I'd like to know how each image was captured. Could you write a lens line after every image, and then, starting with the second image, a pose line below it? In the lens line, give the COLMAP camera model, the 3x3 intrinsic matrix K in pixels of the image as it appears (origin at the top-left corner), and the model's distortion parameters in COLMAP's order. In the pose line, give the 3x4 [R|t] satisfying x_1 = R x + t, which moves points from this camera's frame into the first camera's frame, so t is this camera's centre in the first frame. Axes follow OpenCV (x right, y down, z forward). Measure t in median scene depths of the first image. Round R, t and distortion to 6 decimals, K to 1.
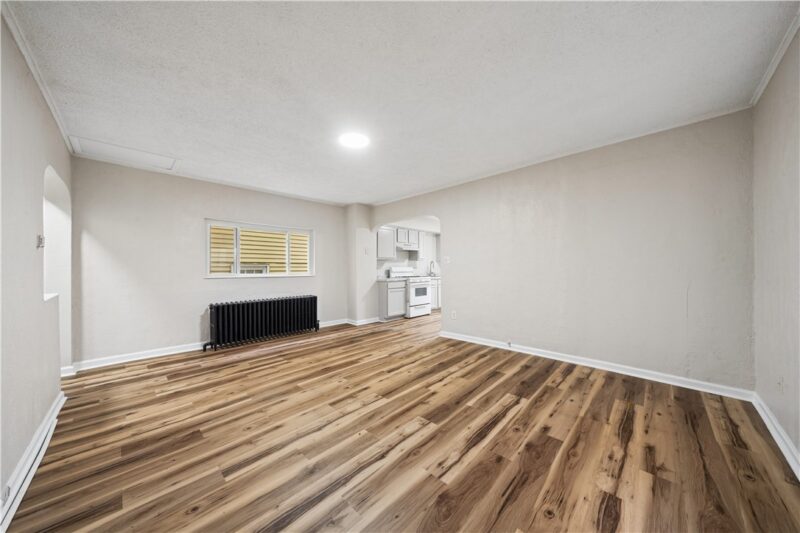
lens RADIAL K [[270.4, 0, 398.8], [0, 270.4, 266.0], [0, 0, 1]] dist [-0.008996, -0.000067]
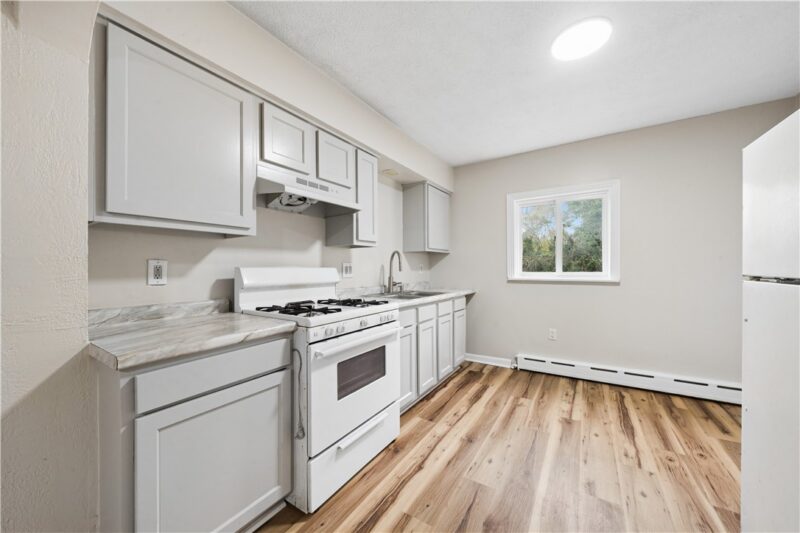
lens RADIAL K [[291.3, 0, 400.0], [0, 291.3, 266.5], [0, 0, 1]] dist [-0.000529, 0.000004]
pose [[0.979767, 0.002297, 0.200128, 0.123376], [-0.002910, 0.999992, 0.002770, 0.002248], [-0.200120, -0.003297, 0.979766, 1.479777]]
